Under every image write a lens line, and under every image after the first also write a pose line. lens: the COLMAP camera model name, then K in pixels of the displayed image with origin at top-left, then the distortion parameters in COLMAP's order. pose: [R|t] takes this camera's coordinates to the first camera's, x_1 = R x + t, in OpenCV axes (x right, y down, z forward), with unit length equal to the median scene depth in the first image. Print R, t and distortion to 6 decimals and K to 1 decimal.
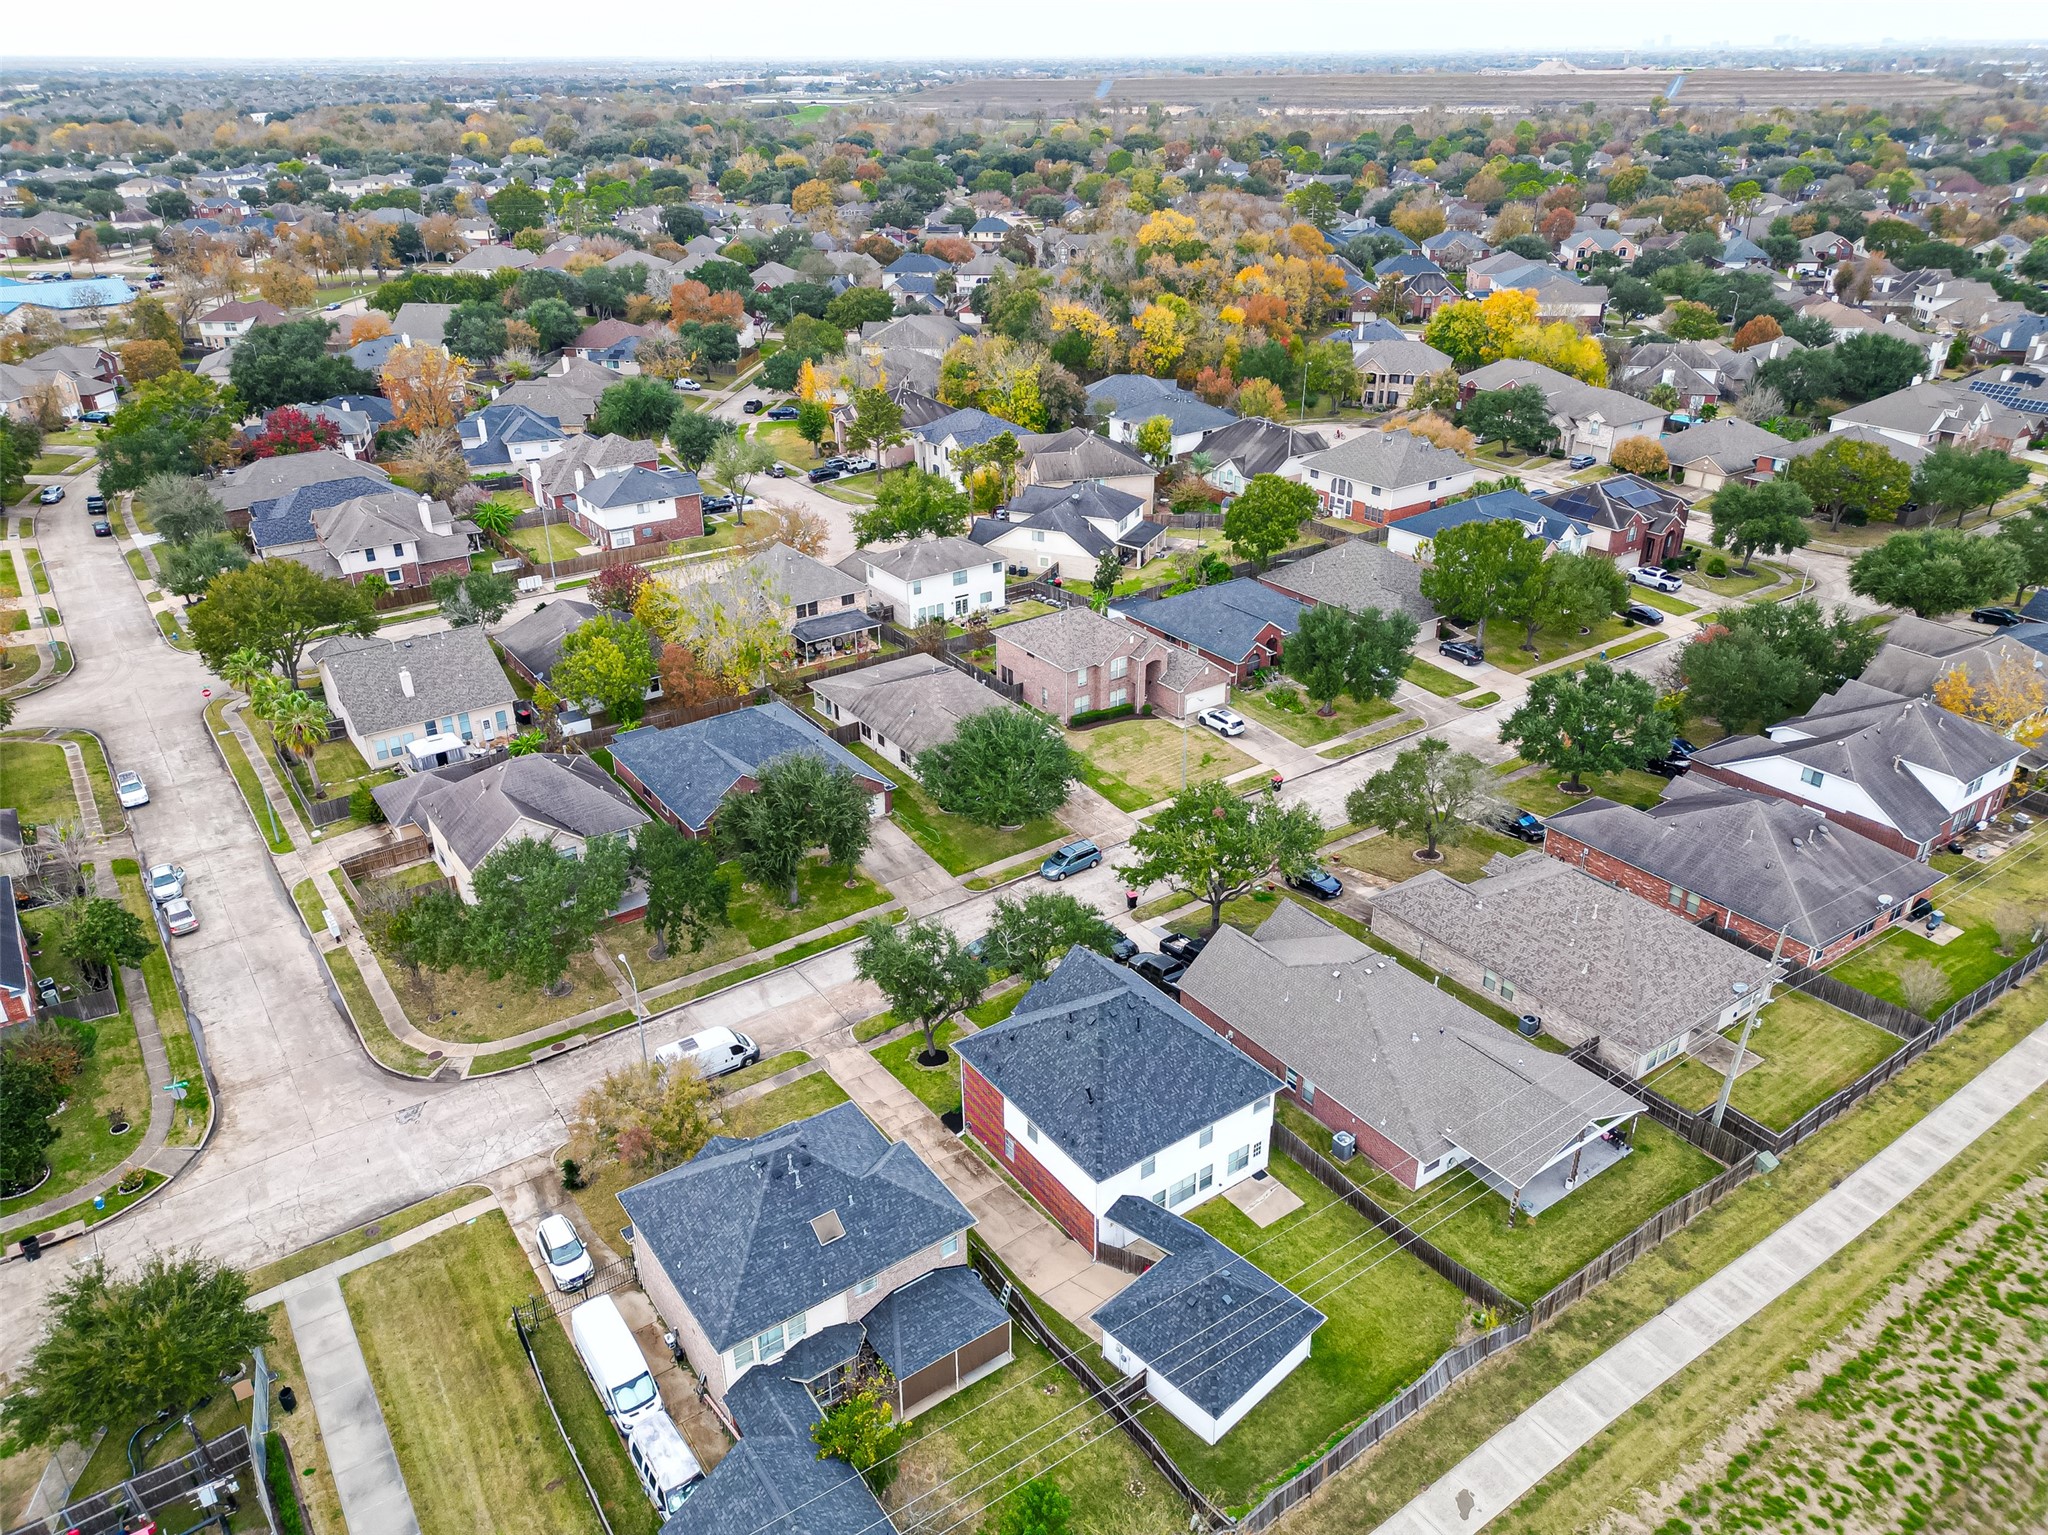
lens RADIAL K [[1422.3, 0, 1020.0], [0, 1422.3, 766.2], [0, 0, 1]] dist [0.073281, -0.054443]
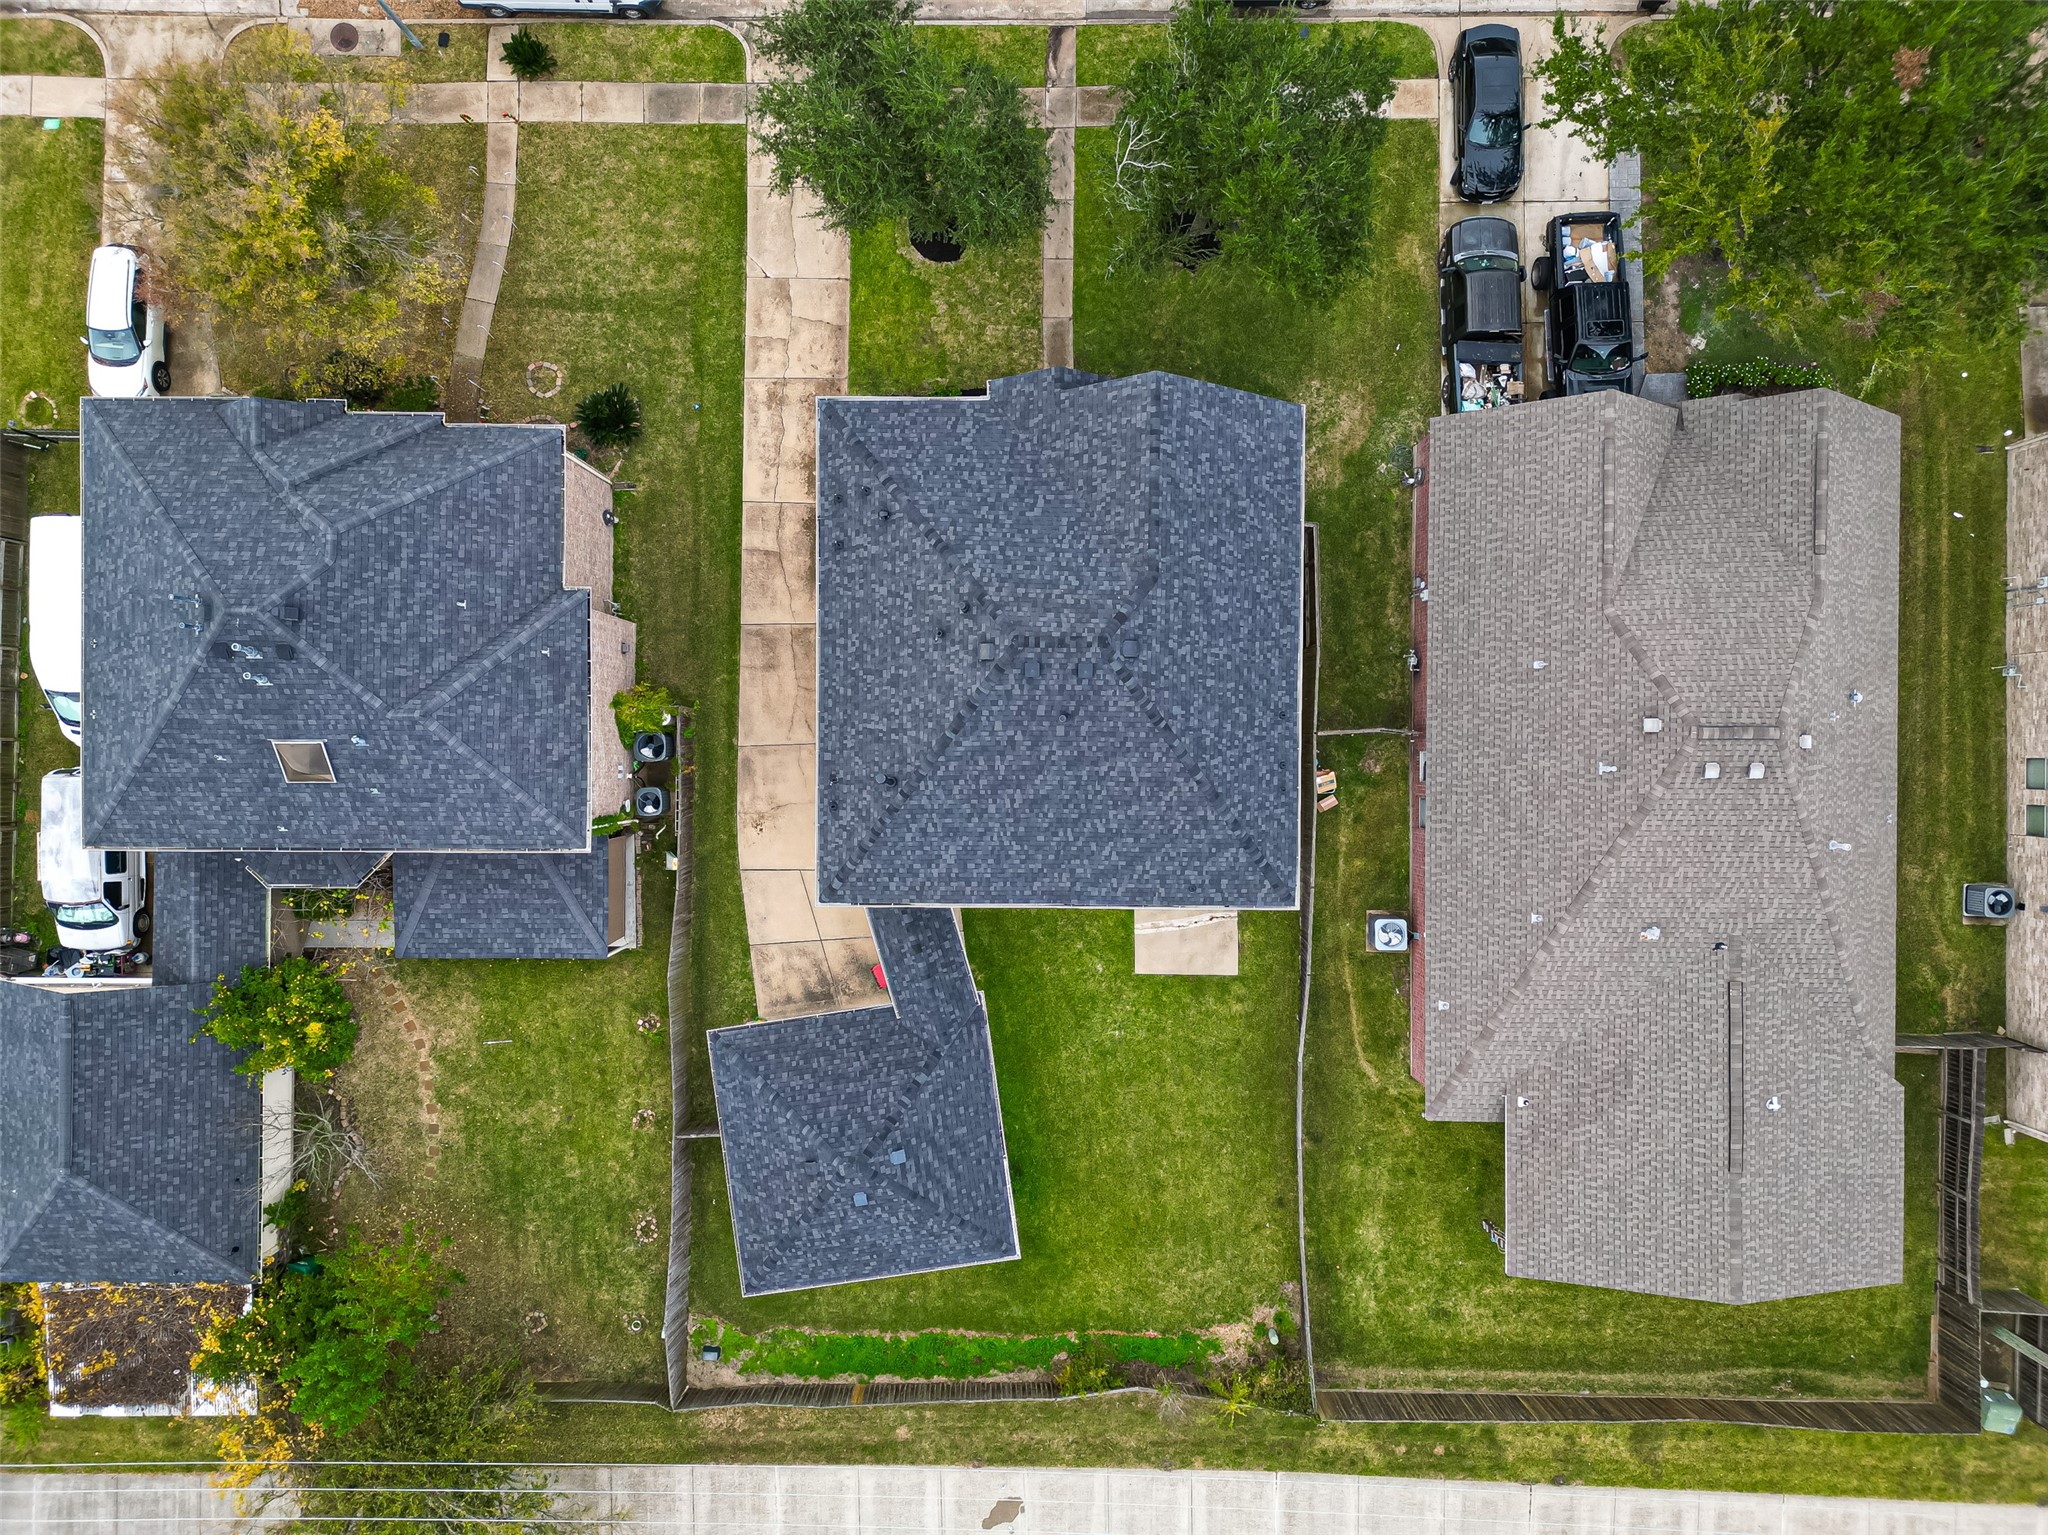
lens RADIAL K [[1422.3, 0, 1020.0], [0, 1422.3, 766.2], [0, 0, 1]] dist [0.073281, -0.054443]
pose [[0.815508, 0.578728, 0.004538, 0.072455], [-0.254375, 0.351385, 0.901011, -0.200811], [0.519846, -0.735936, 0.433772, 0.727588]]
